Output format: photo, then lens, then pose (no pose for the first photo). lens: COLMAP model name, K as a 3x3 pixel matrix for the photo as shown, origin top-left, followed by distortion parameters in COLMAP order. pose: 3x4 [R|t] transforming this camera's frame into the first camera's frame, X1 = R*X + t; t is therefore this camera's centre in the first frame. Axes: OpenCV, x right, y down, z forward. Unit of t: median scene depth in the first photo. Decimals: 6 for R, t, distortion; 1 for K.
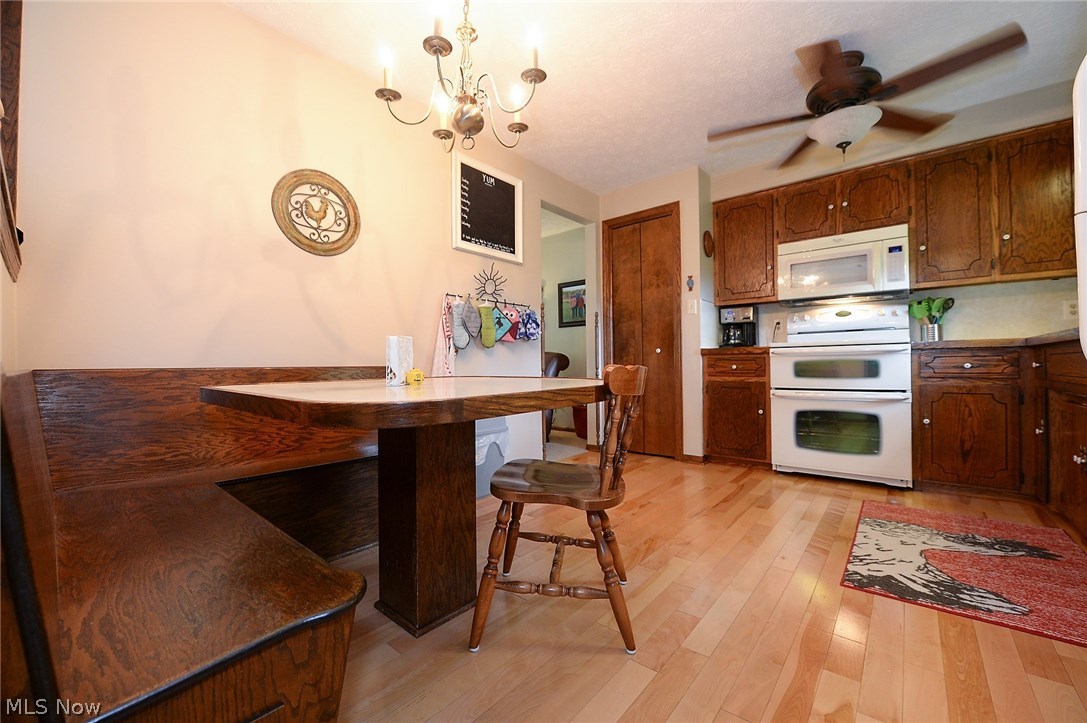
lens RADIAL K [[433.7, 0, 543.5], [0, 433.7, 361.5], [0, 0, 1]] dist [-0.003155, -0.009993]
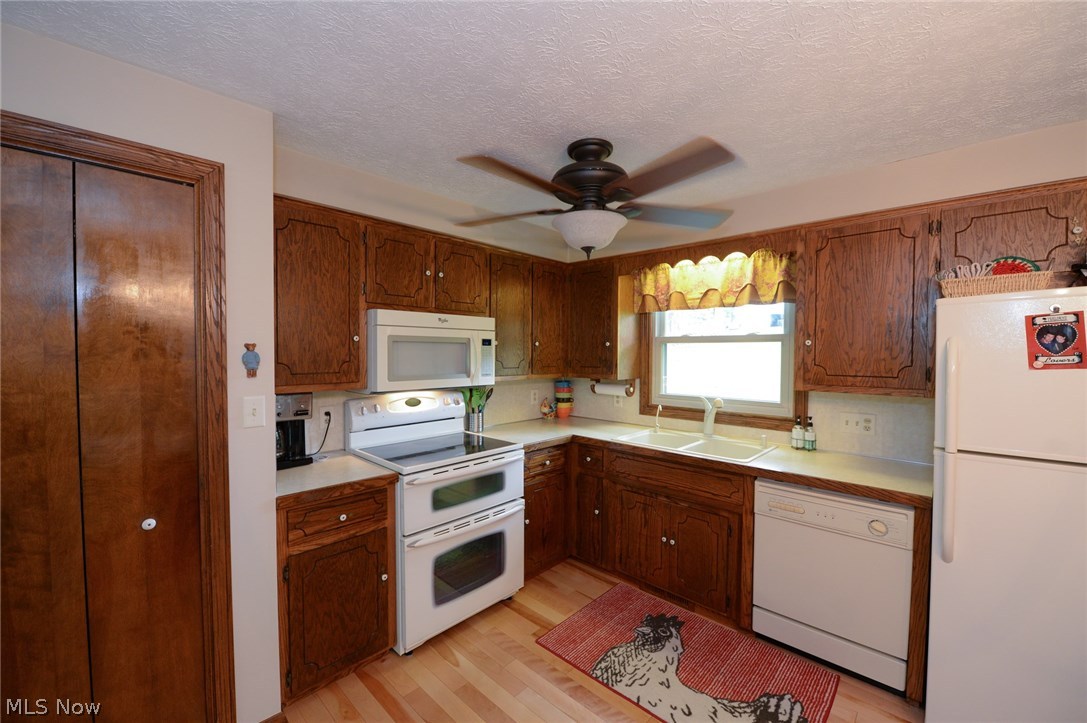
lens RADIAL K [[433.7, 0, 543.5], [0, 433.7, 361.5], [0, 0, 1]] dist [-0.003155, -0.009993]
pose [[0.052312, -0.014944, 0.998519, -0.124278], [-0.016086, 0.999746, 0.015805, -0.237733], [-0.998501, -0.016889, 0.052058, 0.831715]]
